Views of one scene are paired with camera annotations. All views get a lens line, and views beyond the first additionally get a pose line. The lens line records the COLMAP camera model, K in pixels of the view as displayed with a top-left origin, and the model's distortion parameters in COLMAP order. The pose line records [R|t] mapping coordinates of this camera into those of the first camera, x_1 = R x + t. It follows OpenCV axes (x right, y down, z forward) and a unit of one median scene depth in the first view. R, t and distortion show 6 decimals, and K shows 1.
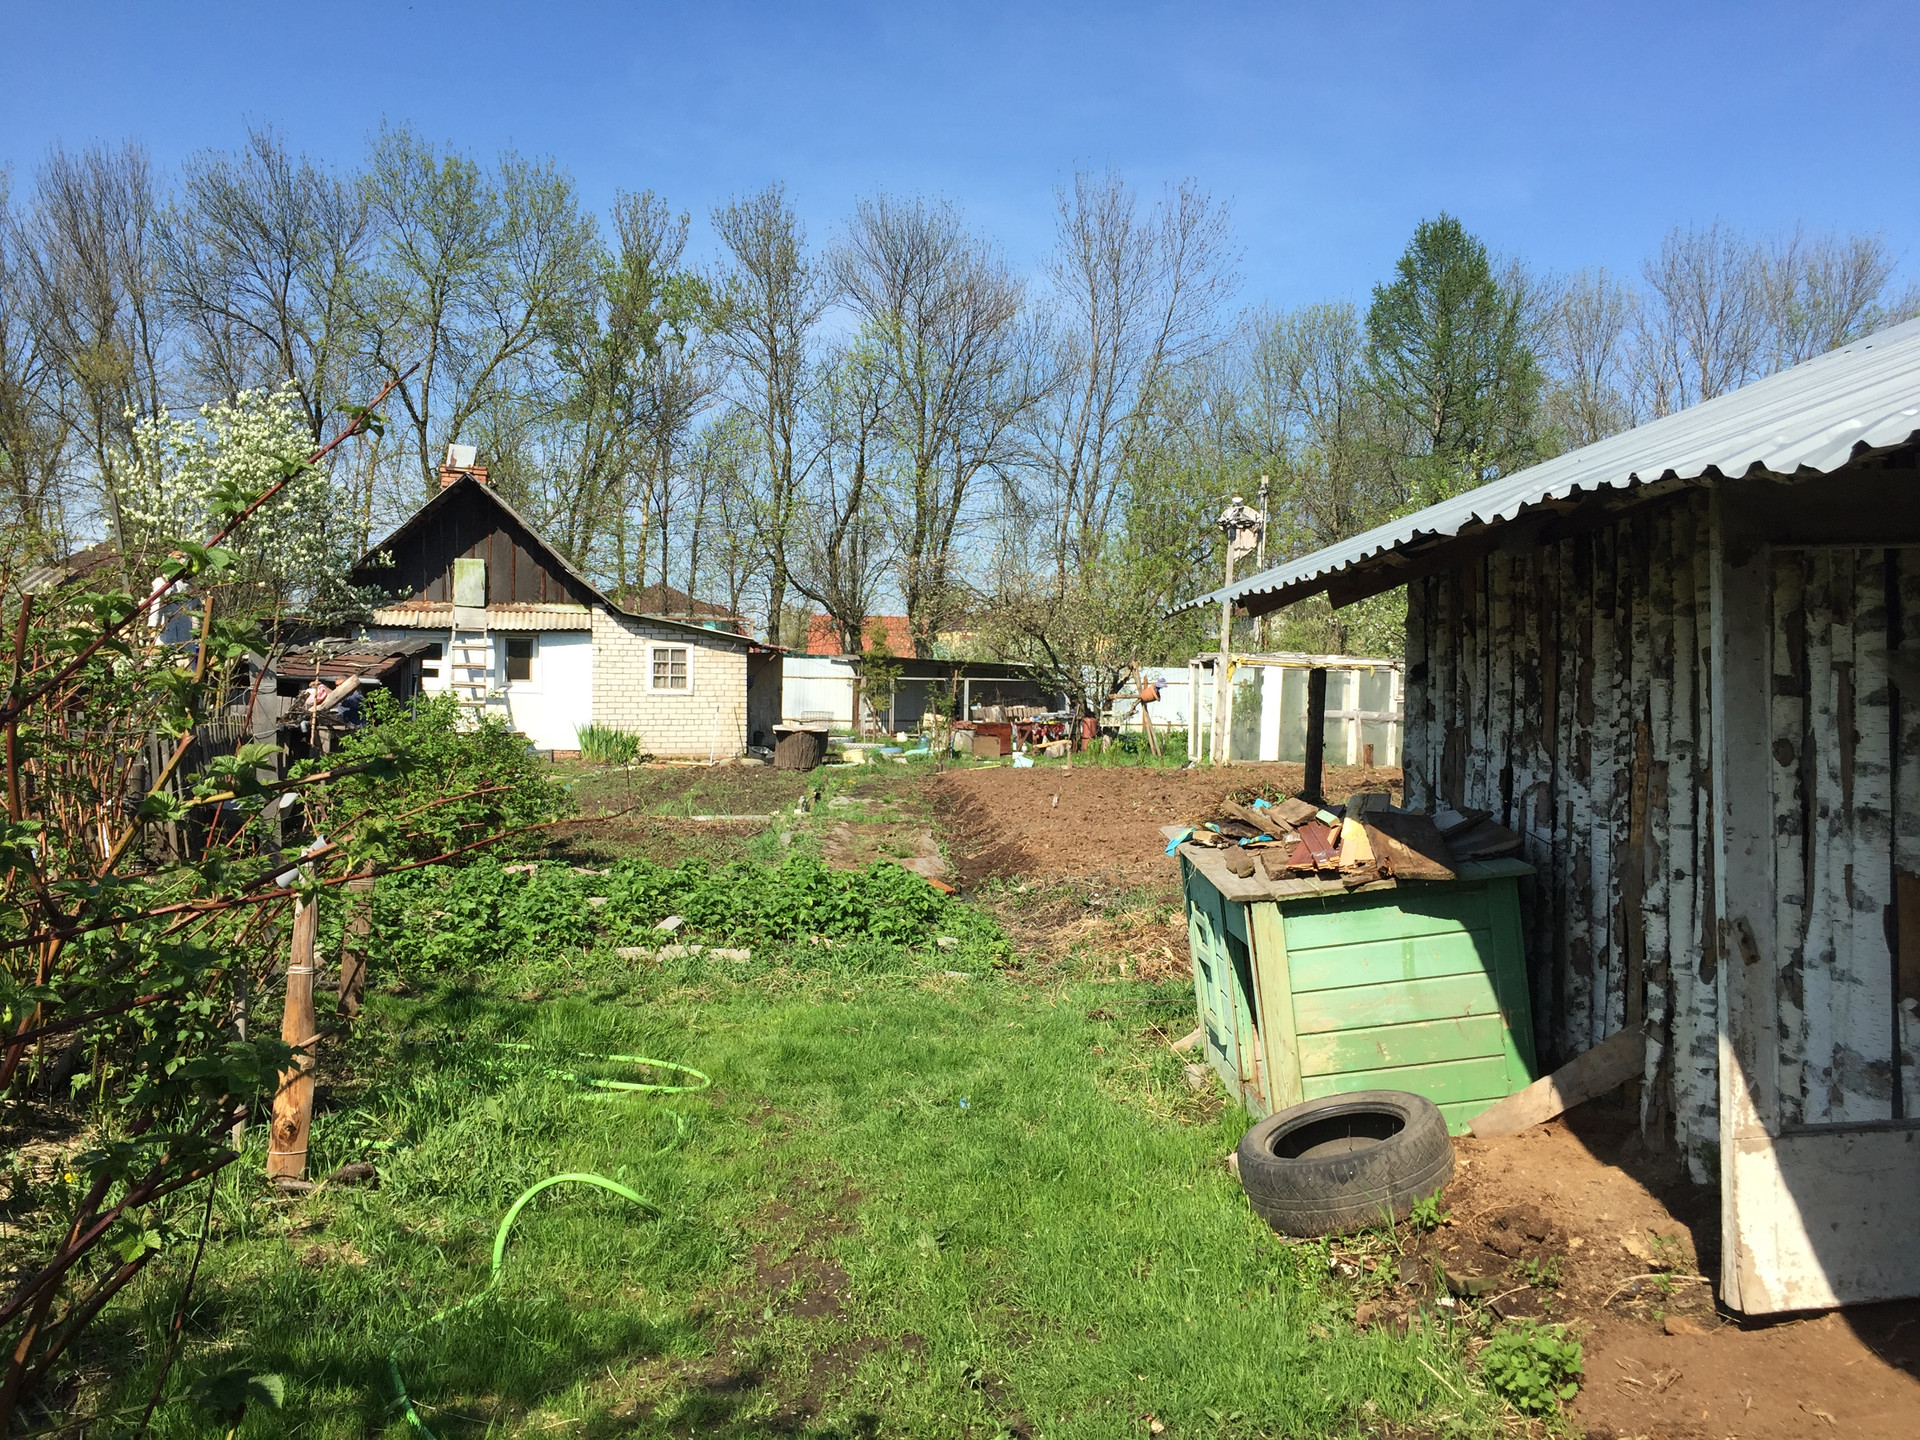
lens RADIAL K [[1629.4, 0, 959.4], [0, 1629.4, 713.3], [0, 0, 1]] dist [0.081647, -0.110462]
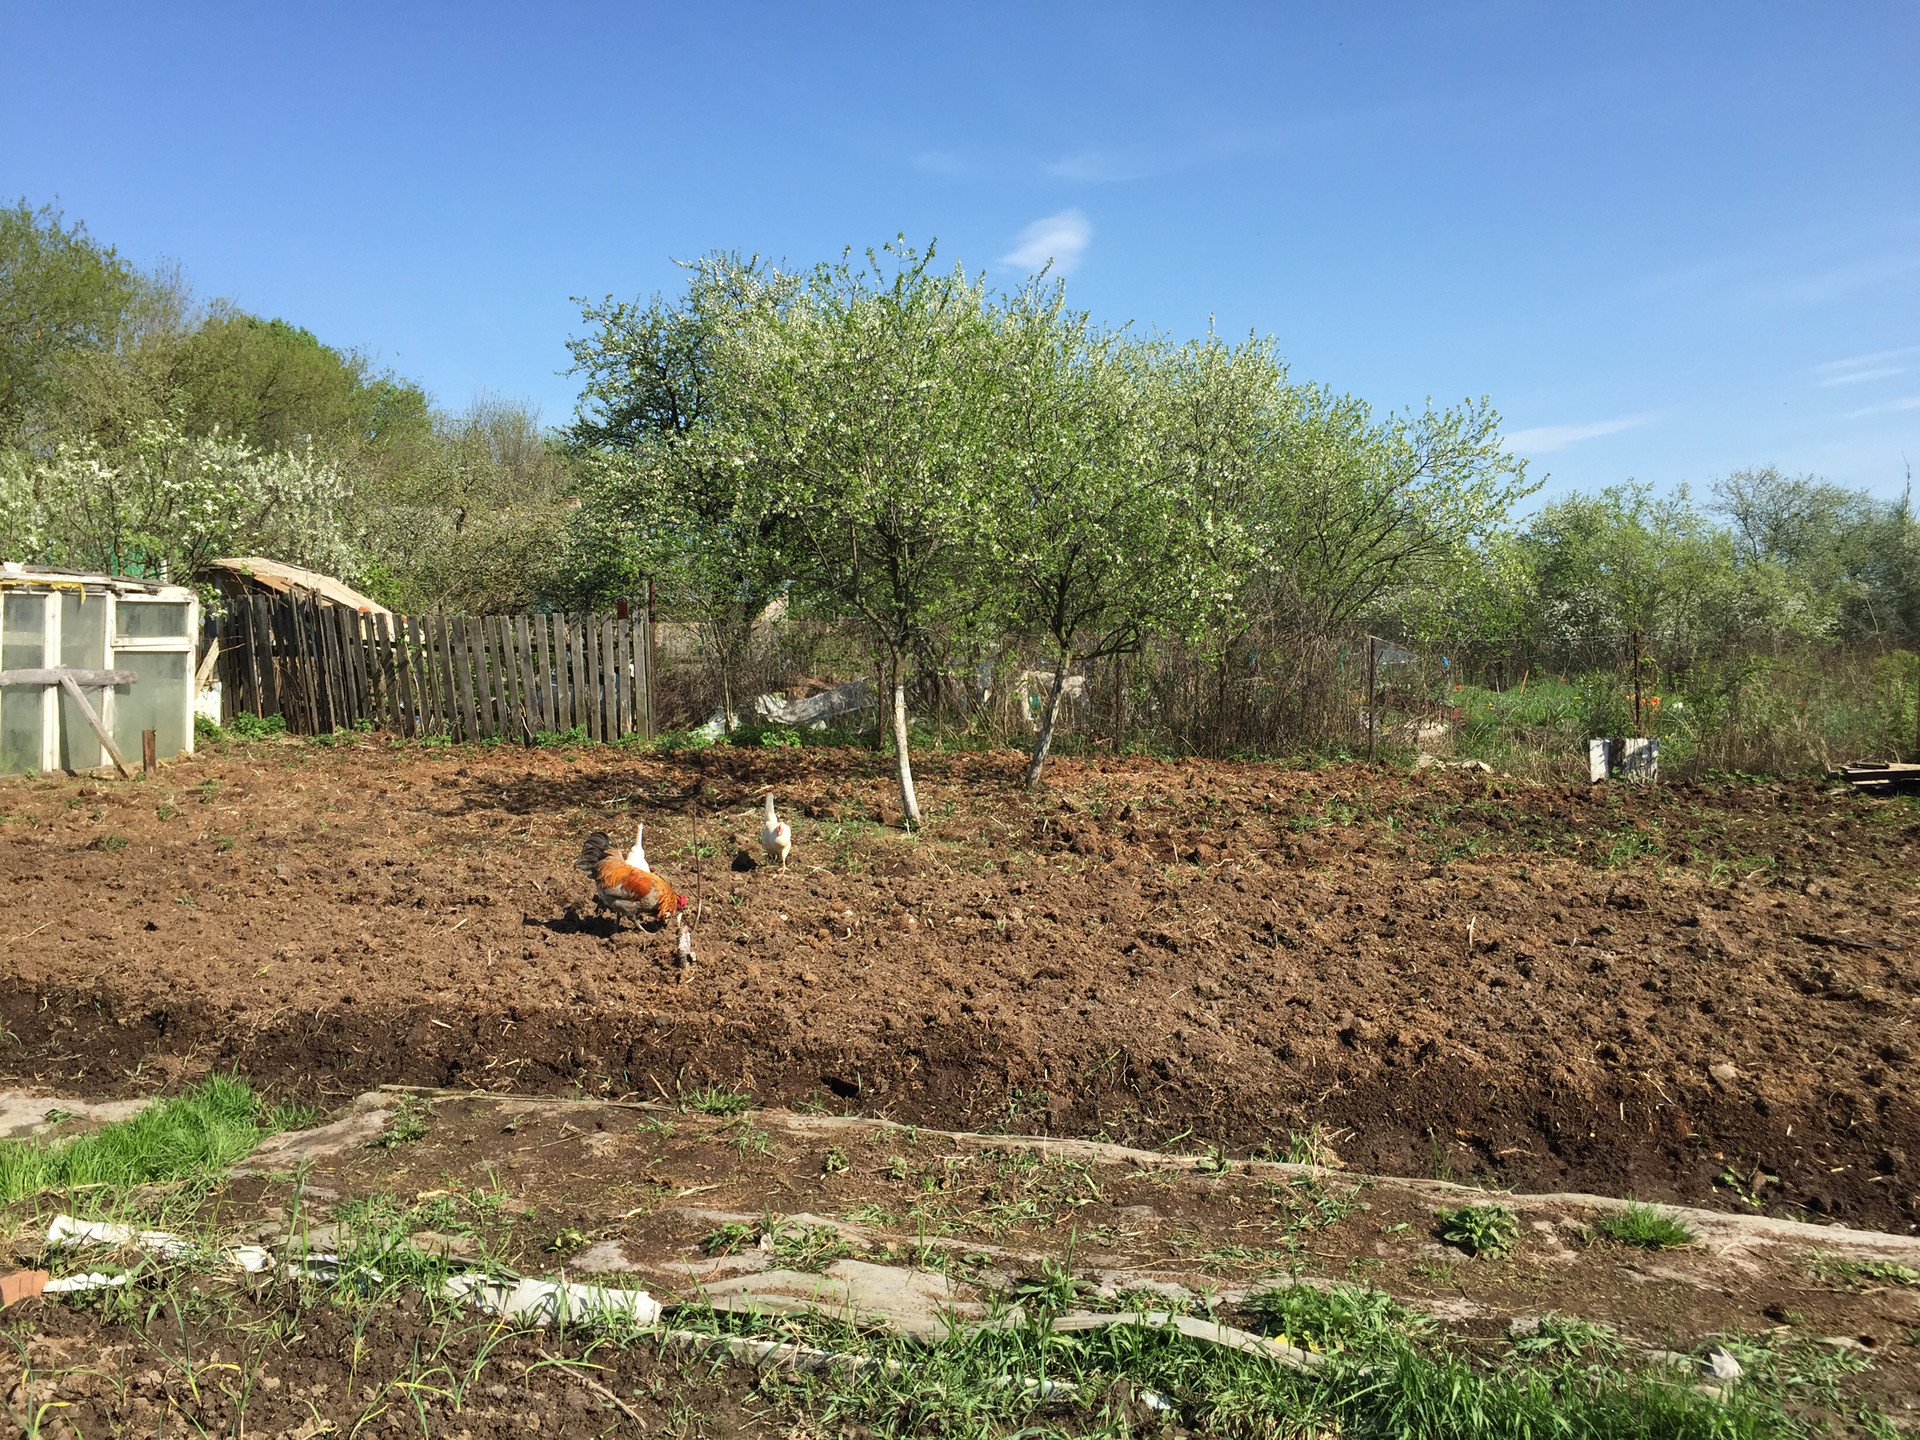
lens RADIAL K [[1629.4, 0, 952.8], [0, 1629.4, 734.1], [0, 0, 1]] dist [0.081647, -0.110462]
pose [[0.287704, -0.072918, 0.954939, -0.108694], [0.015090, 0.997319, 0.071607, -0.008170], [-0.957600, -0.006191, 0.288033, 0.319418]]
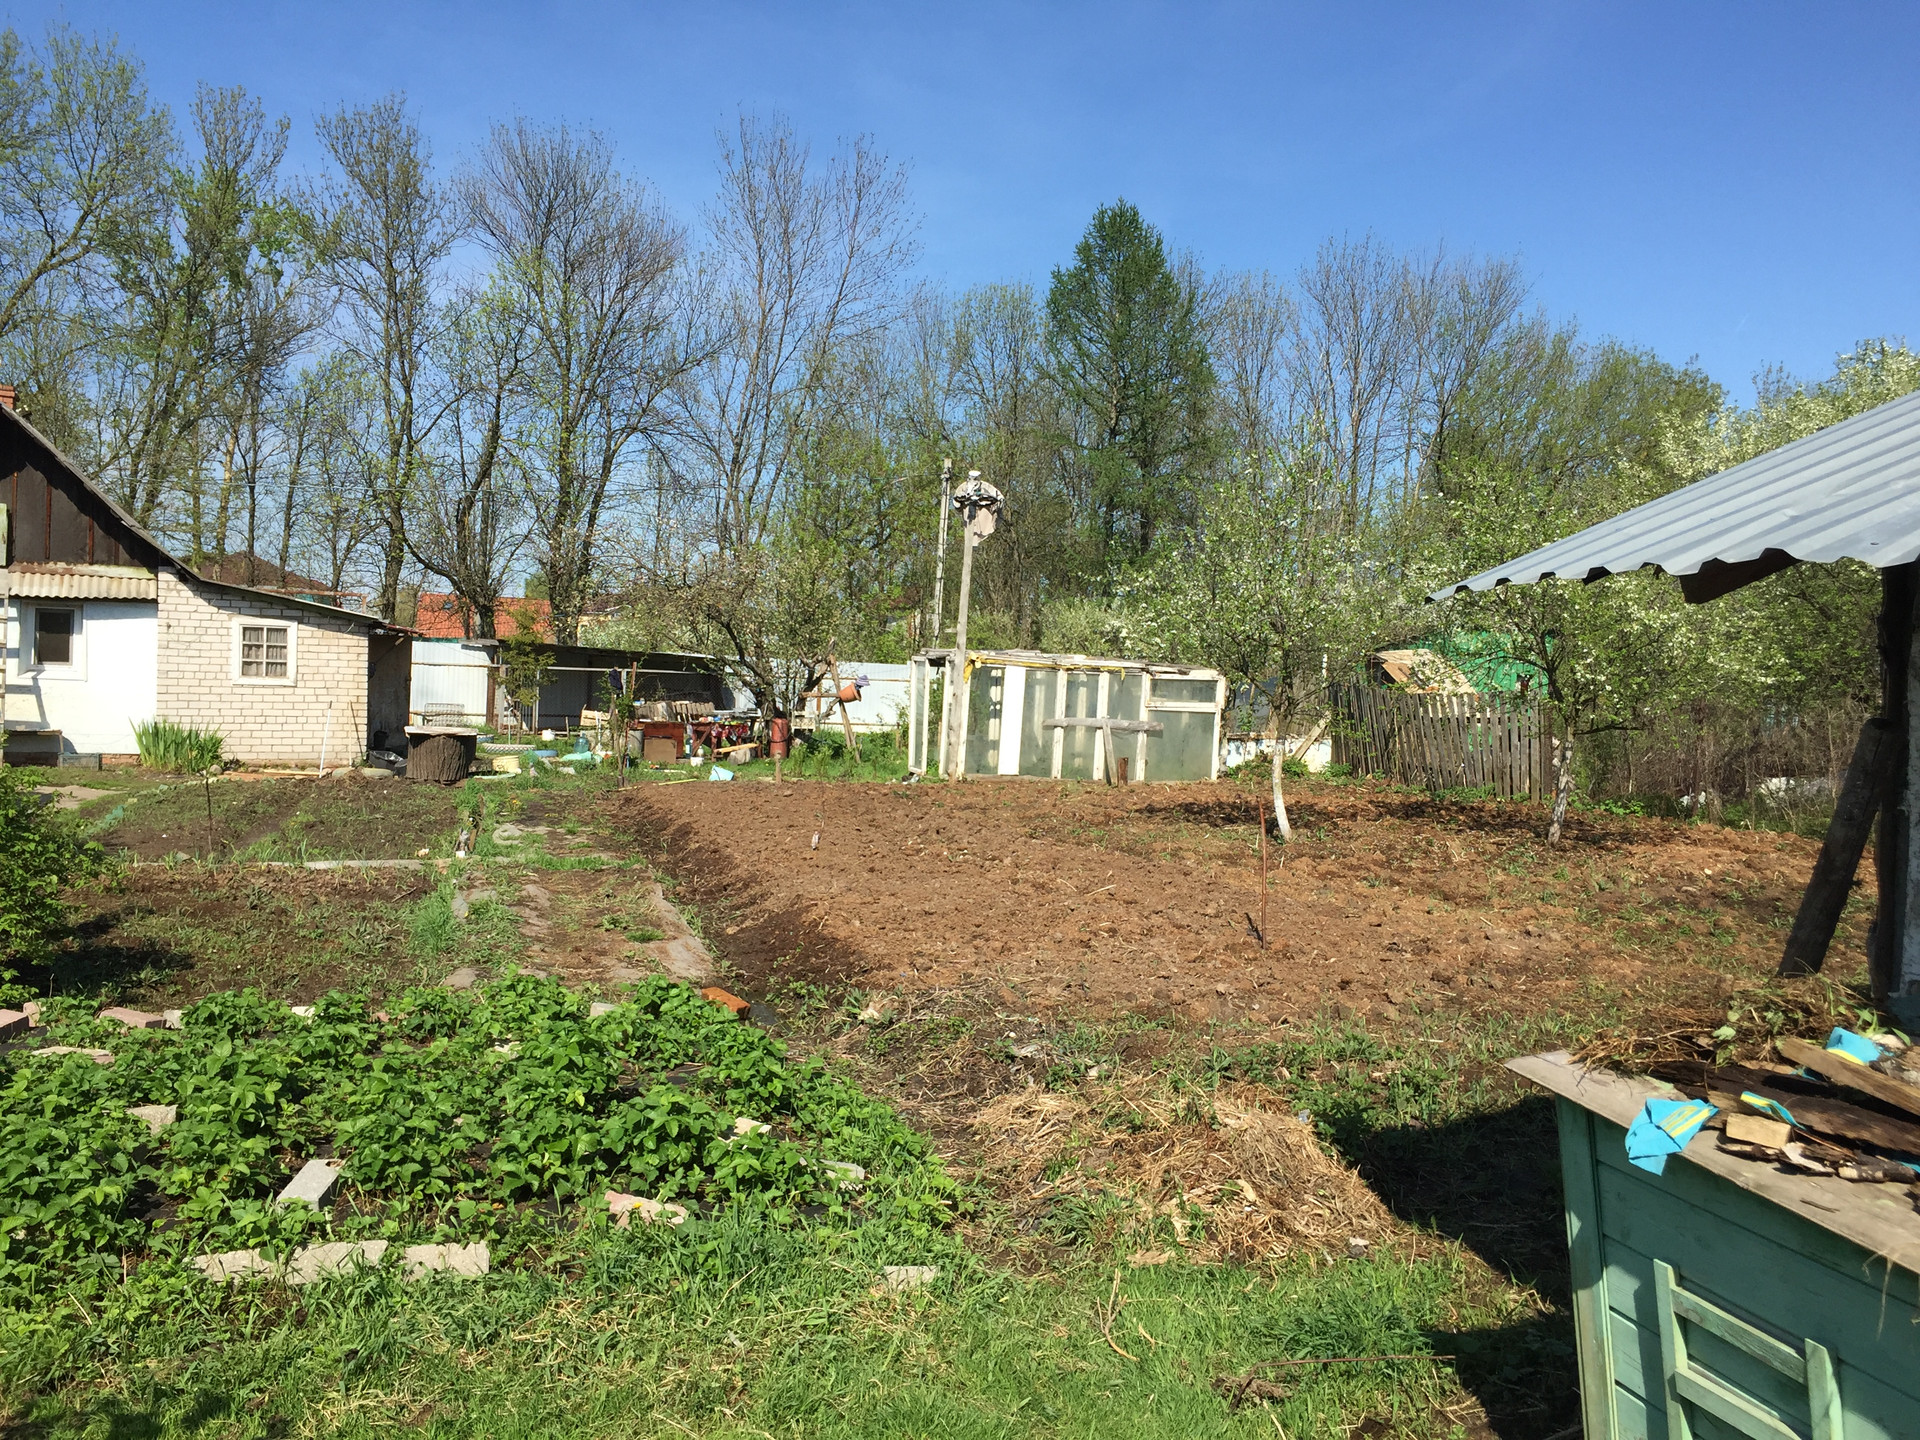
lens RADIAL K [[1629.4, 0, 957.4], [0, 1629.4, 716.1], [0, 0, 1]] dist [0.081647, -0.110462]
pose [[0.973637, 0.013542, 0.227702, -0.020043], [-0.015330, 0.999864, 0.006087, -0.003965], [-0.227589, -0.009417, 0.973712, 0.091375]]
